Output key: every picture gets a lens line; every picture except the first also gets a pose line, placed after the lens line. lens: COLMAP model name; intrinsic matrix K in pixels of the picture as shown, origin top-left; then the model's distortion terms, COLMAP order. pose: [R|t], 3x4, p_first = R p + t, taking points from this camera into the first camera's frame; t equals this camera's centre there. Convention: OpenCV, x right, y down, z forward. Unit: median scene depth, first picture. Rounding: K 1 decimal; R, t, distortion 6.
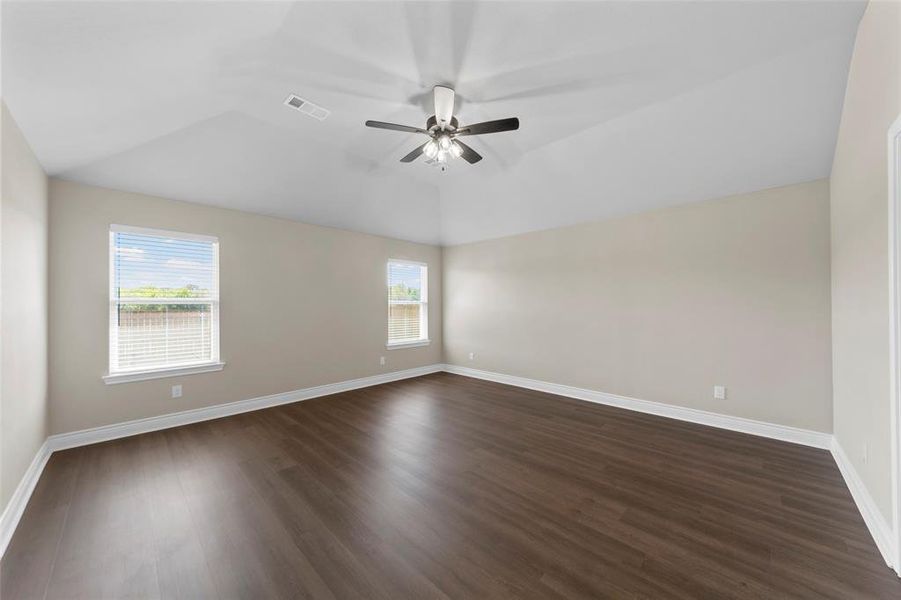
lens RADIAL K [[319.6, 0, 450.5], [0, 319.6, 300.0], [0, 0, 1]] dist [0.001009, -0.000009]
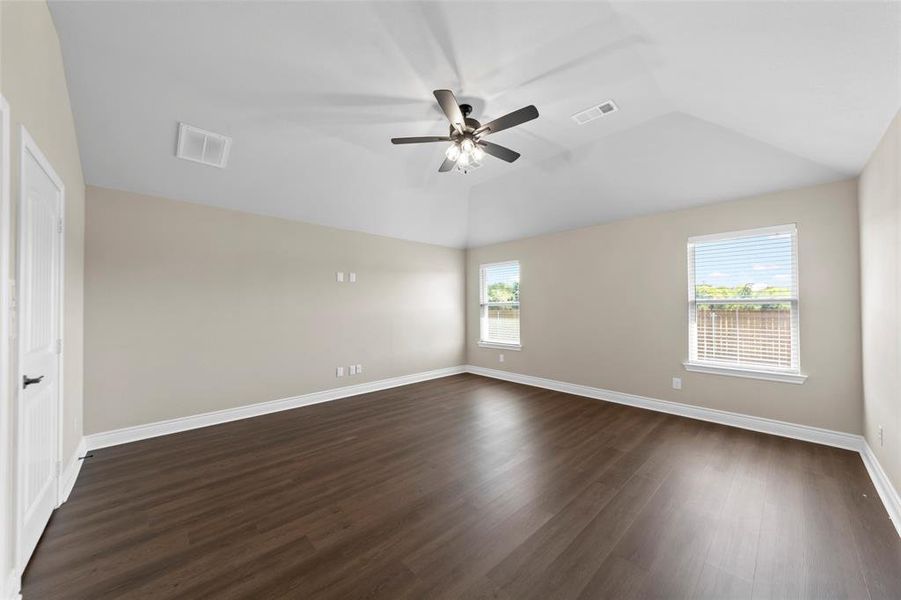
lens RADIAL K [[319.6, 0, 450.5], [0, 319.6, 300.0], [0, 0, 1]] dist [0.001009, -0.000009]
pose [[-0.035729, -0.015420, -0.999243, 0.866539], [0.019389, 0.999682, -0.016120, 0.009969], [0.999173, -0.019951, -0.035418, 0.870376]]
